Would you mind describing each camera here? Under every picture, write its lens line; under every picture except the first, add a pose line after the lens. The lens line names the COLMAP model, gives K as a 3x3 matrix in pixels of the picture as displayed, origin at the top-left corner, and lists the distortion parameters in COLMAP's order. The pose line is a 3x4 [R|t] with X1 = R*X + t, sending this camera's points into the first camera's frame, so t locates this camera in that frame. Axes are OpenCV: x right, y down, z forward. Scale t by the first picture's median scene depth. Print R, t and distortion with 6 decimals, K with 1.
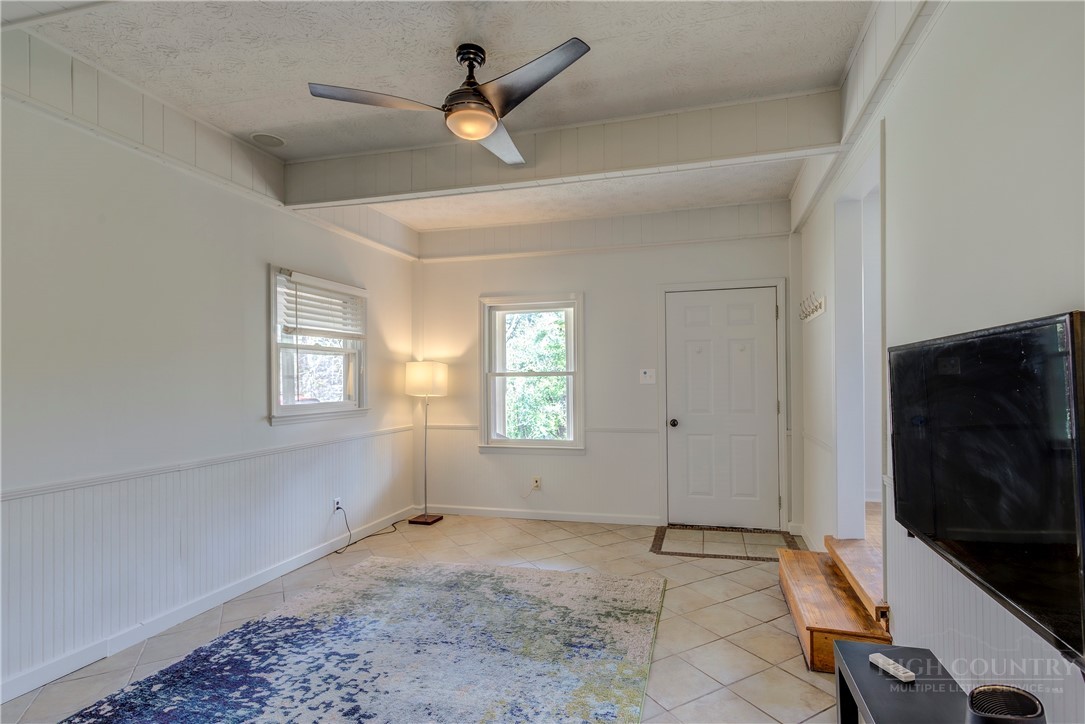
lens RADIAL K [[531.8, 0, 560.9], [0, 531.8, 379.3], [0, 0, 1]] dist [0.000440, 0.001424]
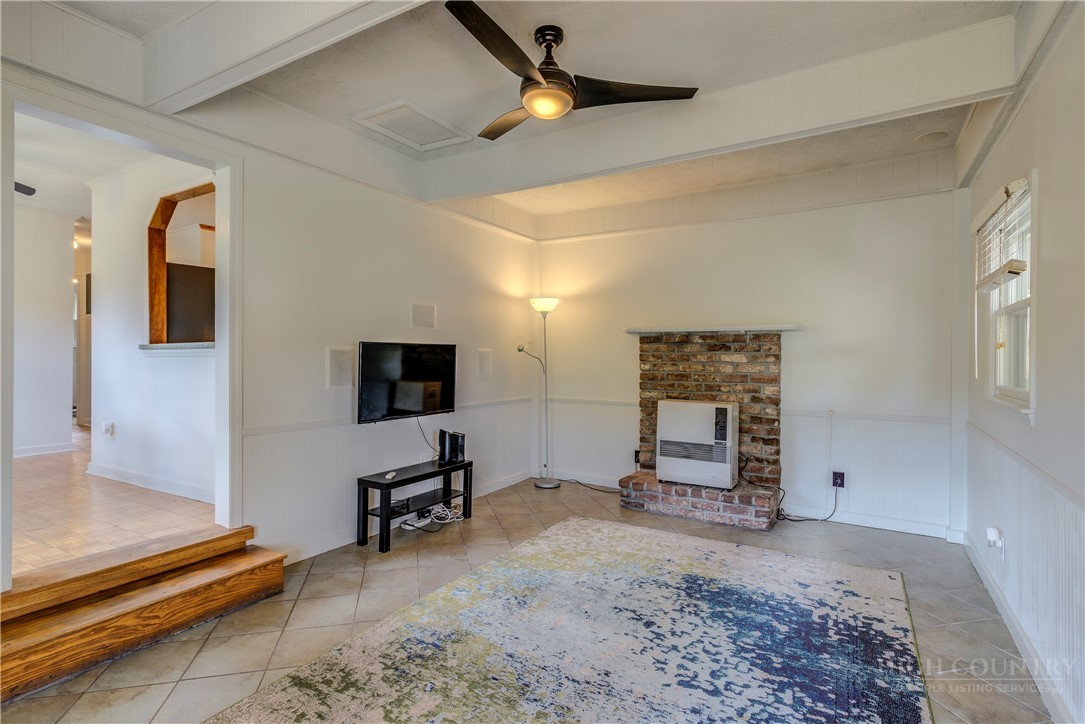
lens RADIAL K [[530.5, 0, 540.1], [0, 530.5, 358.4], [0, 0, 1]] dist [-0.000644, 0.004409]
pose [[-0.963109, 0.005762, 0.269051, -0.310895], [0.005323, 0.999983, -0.002362, 0.011047], [-0.269060, -0.000843, -0.963123, 1.442822]]
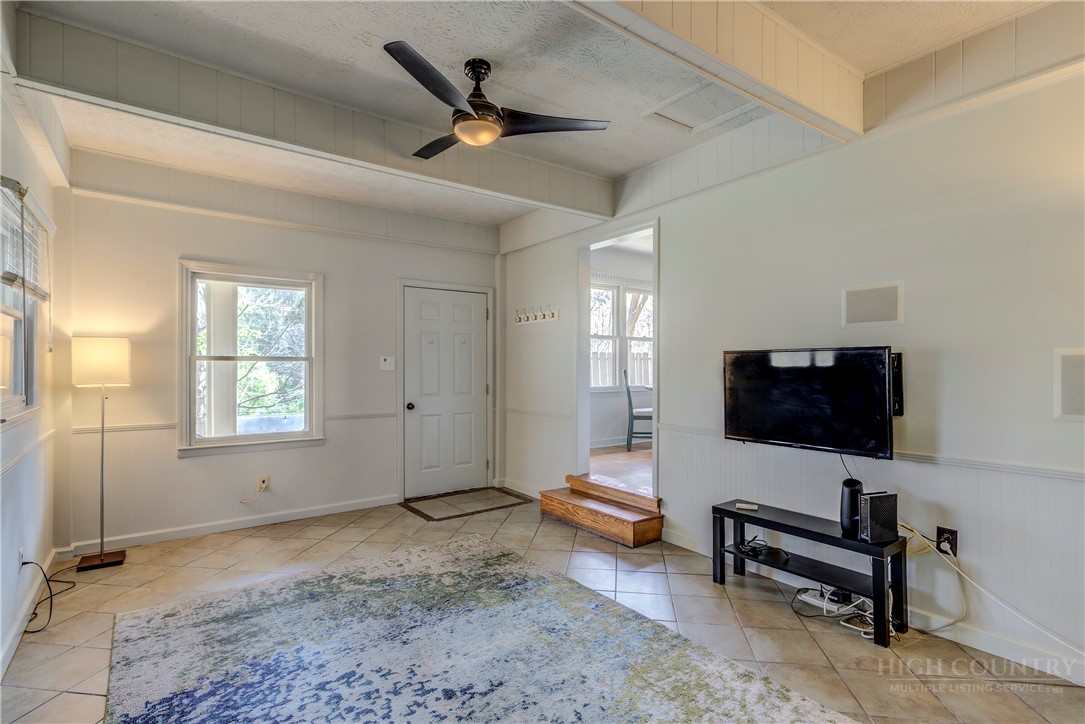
lens RADIAL K [[535.2, 0, 536.1], [0, 535.2, 365.8], [0, 0, 1]] dist [-0.001044, 0.006122]
pose [[0.624493, 0.011773, 0.780942, -0.697875], [-0.007515, 0.999931, -0.009064, 0.010105], [-0.780994, -0.000209, 0.624538, 0.157668]]
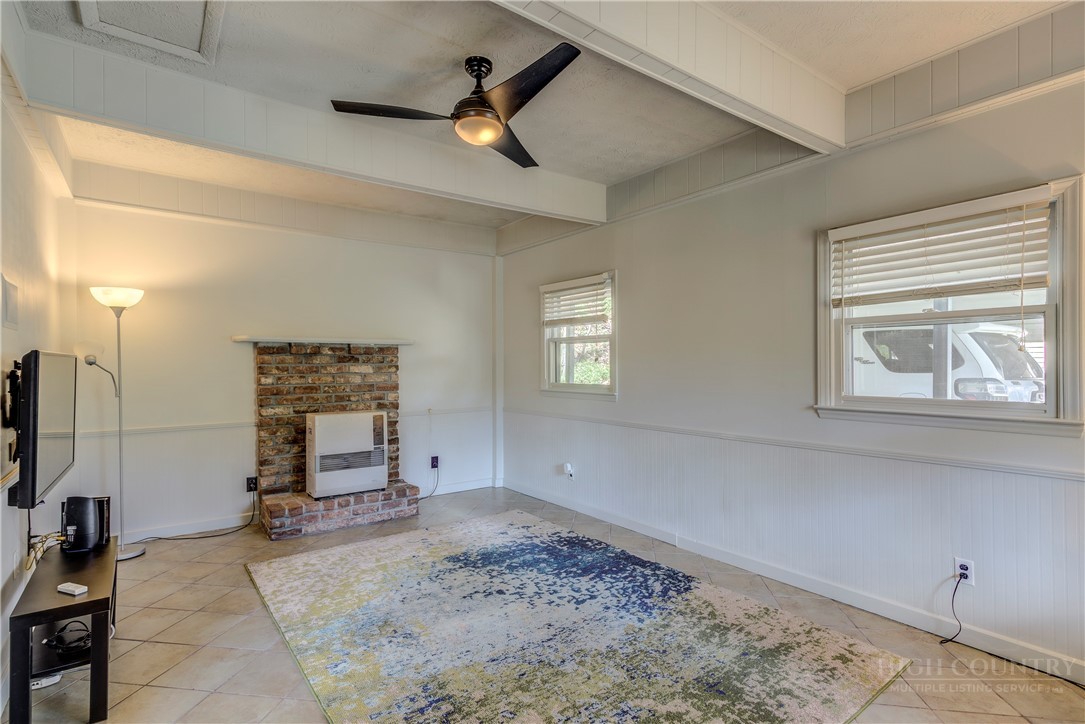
lens RADIAL K [[530.5, 0, 540.1], [0, 530.5, 358.4], [0, 0, 1]] dist [-0.000644, 0.004409]
pose [[-0.613301, 0.009336, -0.789794, 0.444422], [0.015871, 0.999874, -0.000504, -0.011205], [0.789690, -0.012844, -0.613372, 1.283441]]
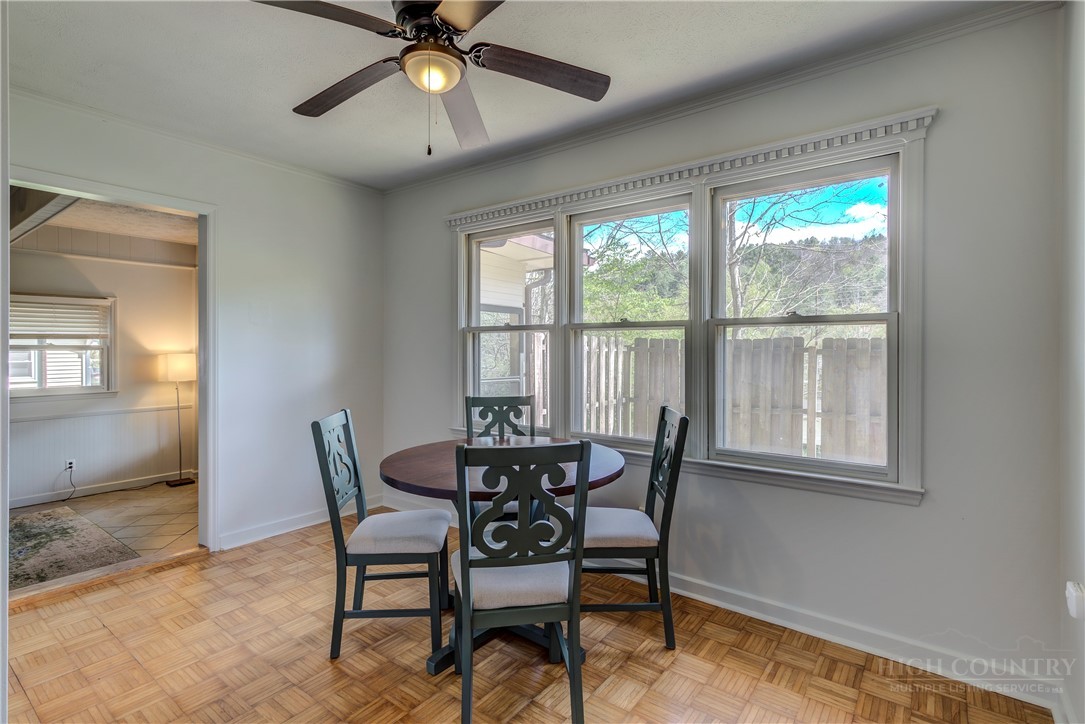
lens RADIAL K [[530.5, 0, 540.1], [0, 530.5, 358.4], [0, 0, 1]] dist [-0.000644, 0.004409]
pose [[0.926578, 0.018817, -0.375632, 1.478630], [-0.011389, 0.999693, 0.021986, -0.088138], [0.375931, -0.016094, 0.926508, 0.289761]]
